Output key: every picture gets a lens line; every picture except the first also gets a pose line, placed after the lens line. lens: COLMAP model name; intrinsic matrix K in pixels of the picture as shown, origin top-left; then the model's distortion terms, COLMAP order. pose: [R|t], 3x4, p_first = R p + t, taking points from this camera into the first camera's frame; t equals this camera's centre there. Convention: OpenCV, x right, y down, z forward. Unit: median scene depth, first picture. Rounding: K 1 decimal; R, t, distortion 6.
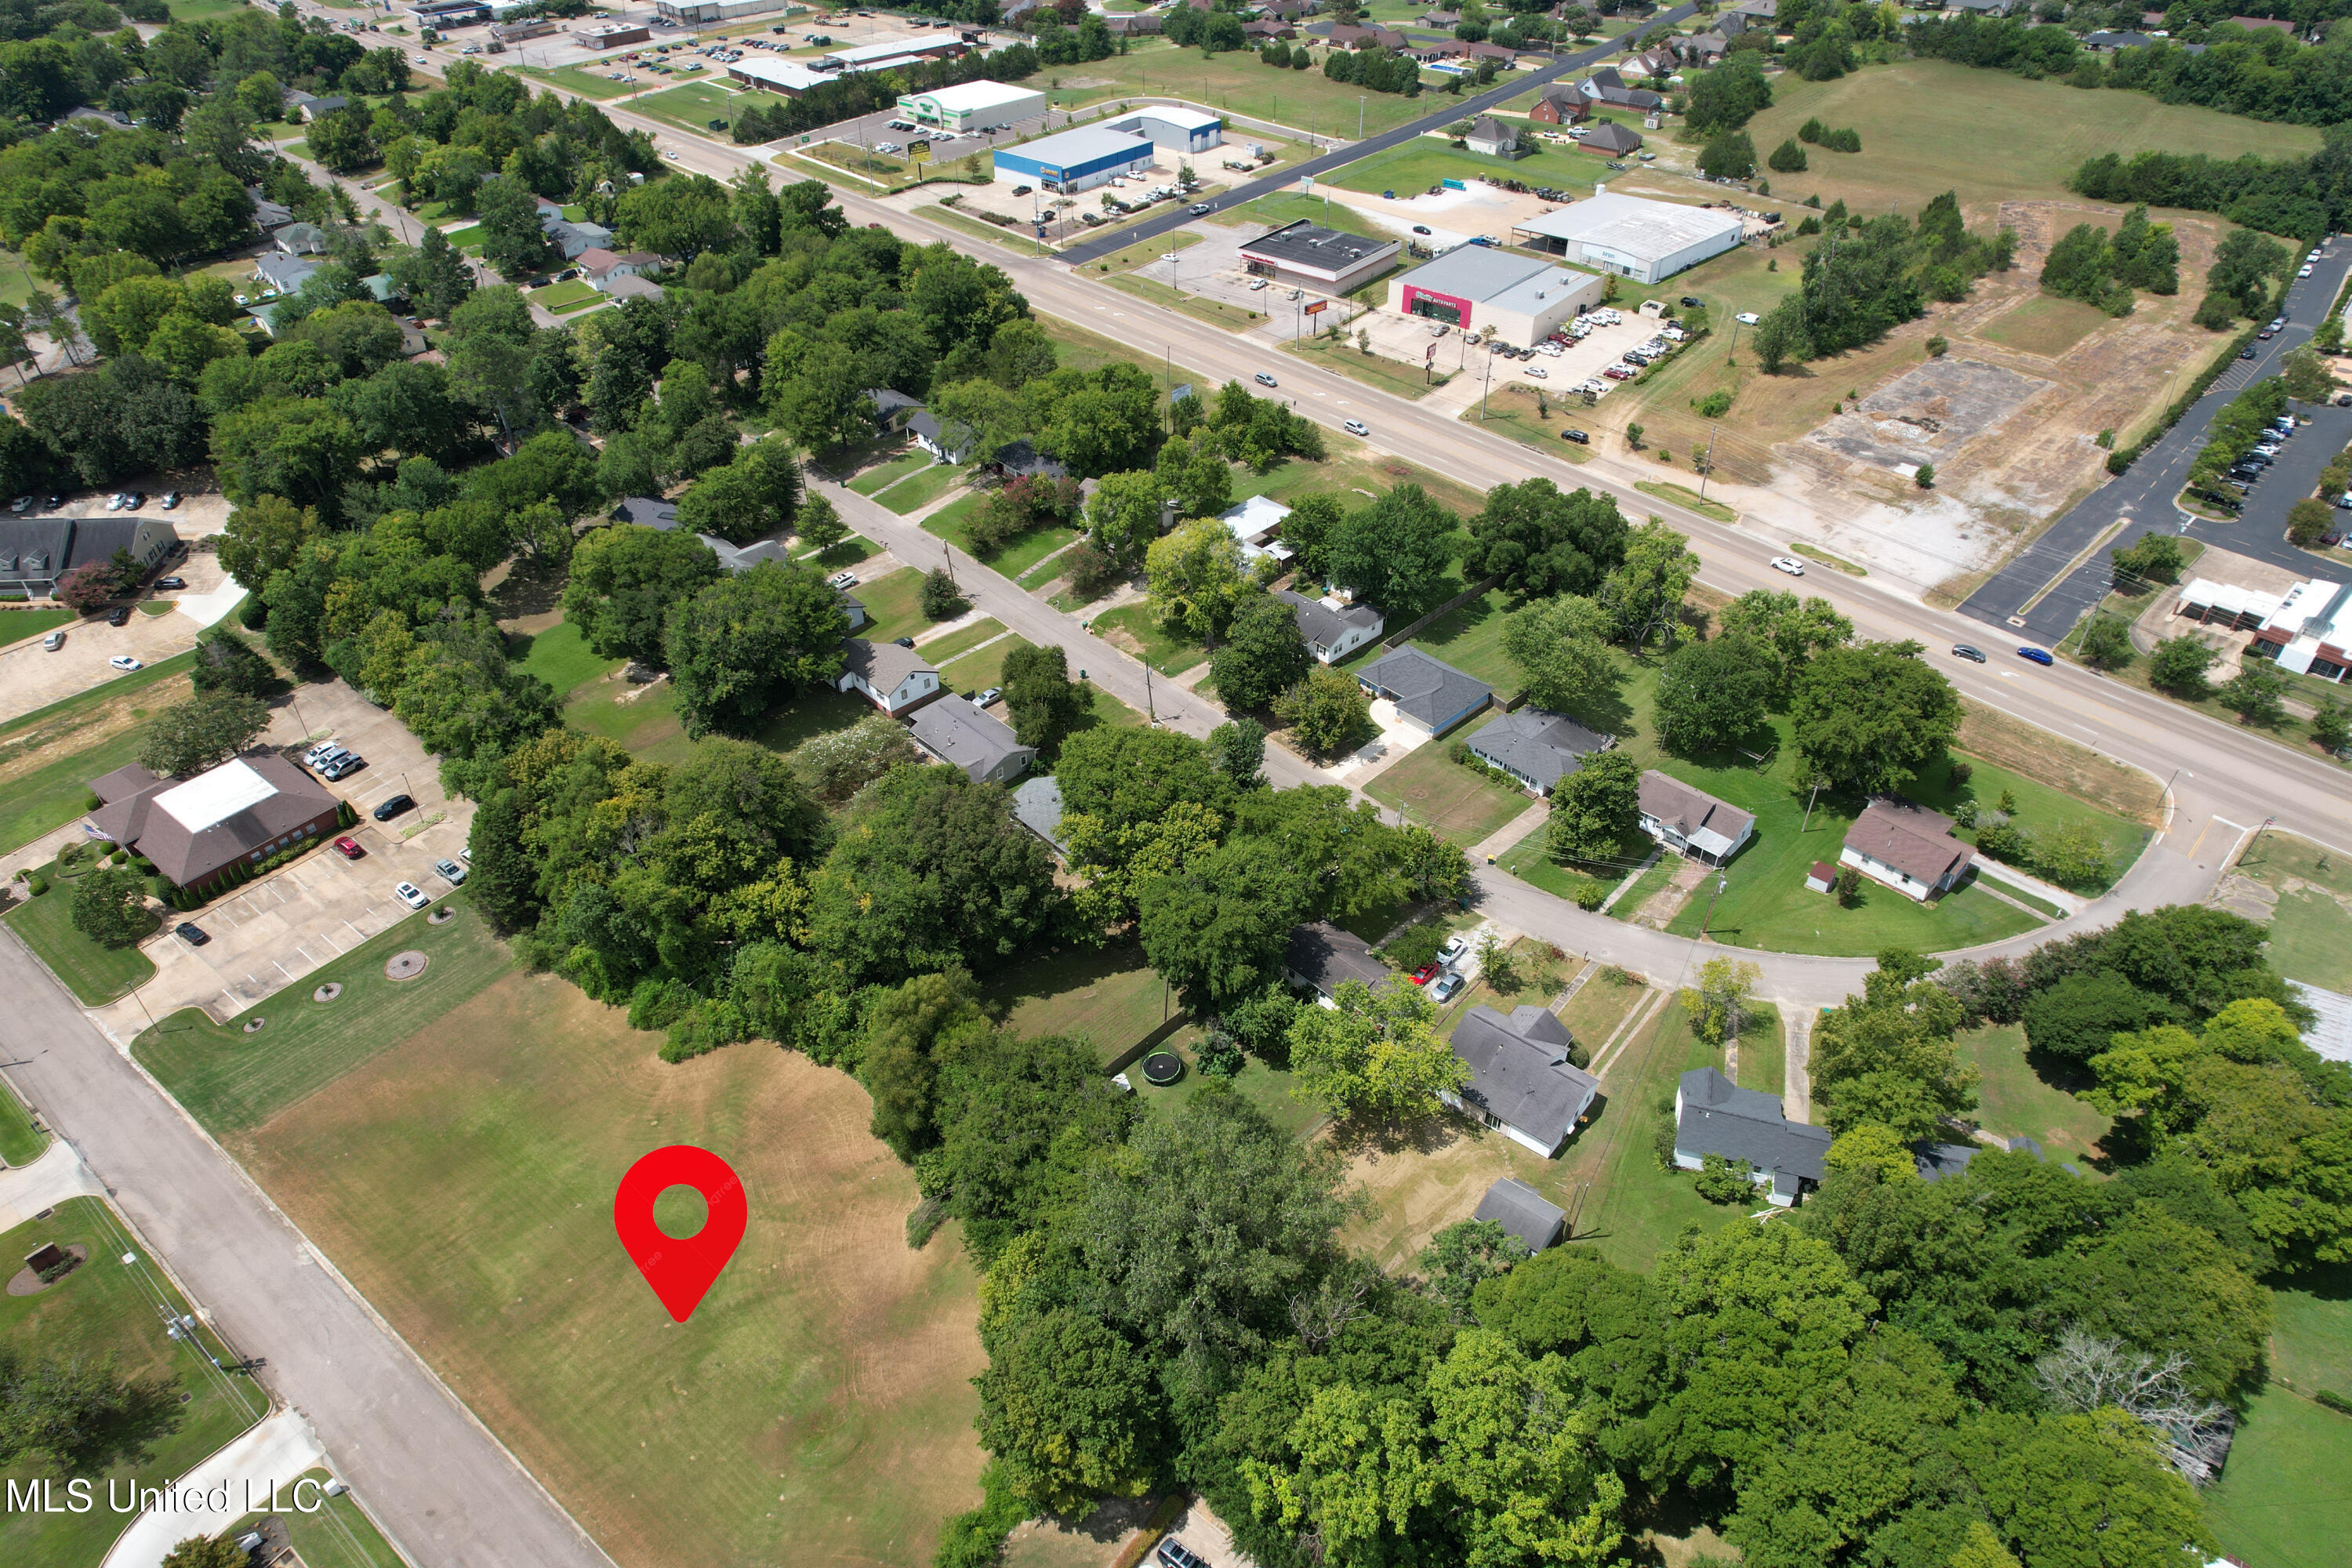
lens RADIAL K [[1500.2, 0, 1180.7], [0, 1500.2, 797.0], [0, 0, 1]] dist [-0.069197, 0.060877]
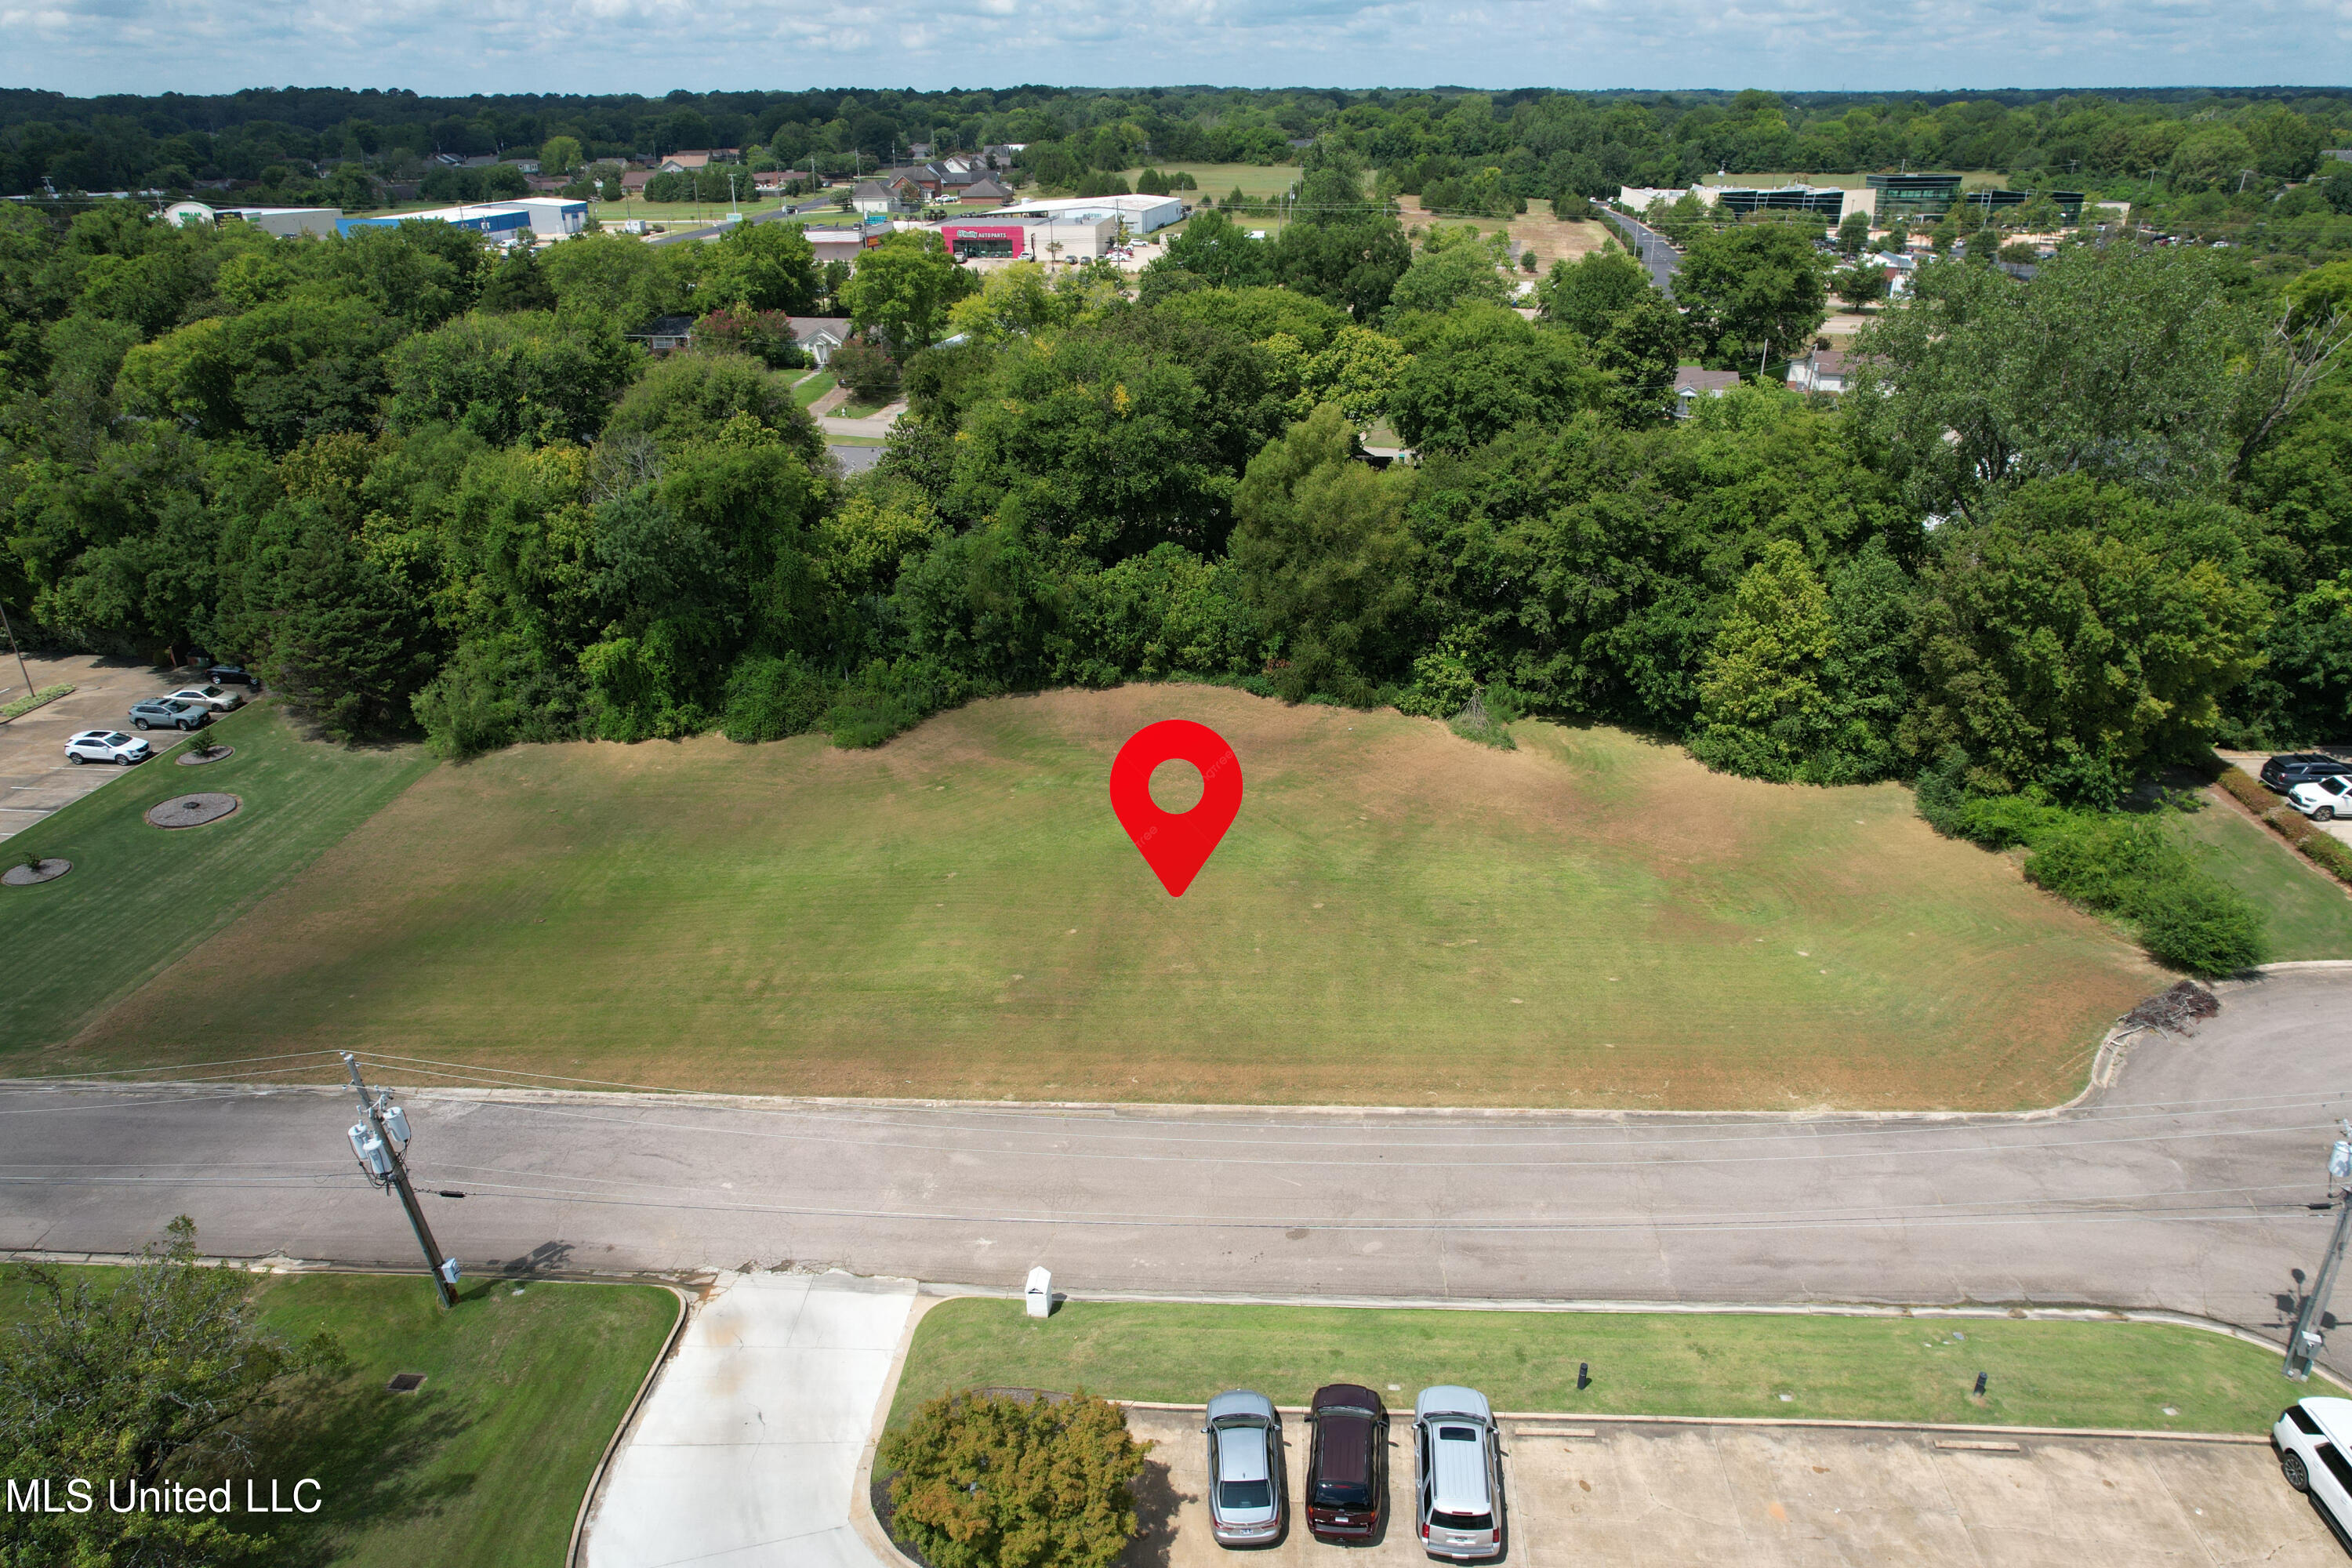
lens RADIAL K [[1500.2, 0, 1180.7], [0, 1500.2, 797.0], [0, 0, 1]] dist [-0.069197, 0.060877]
pose [[0.832872, -0.239707, 0.498864, -0.512575], [0.346040, 0.928980, -0.131346, 0.299752], [-0.431950, 0.282021, 0.856670, 0.450811]]
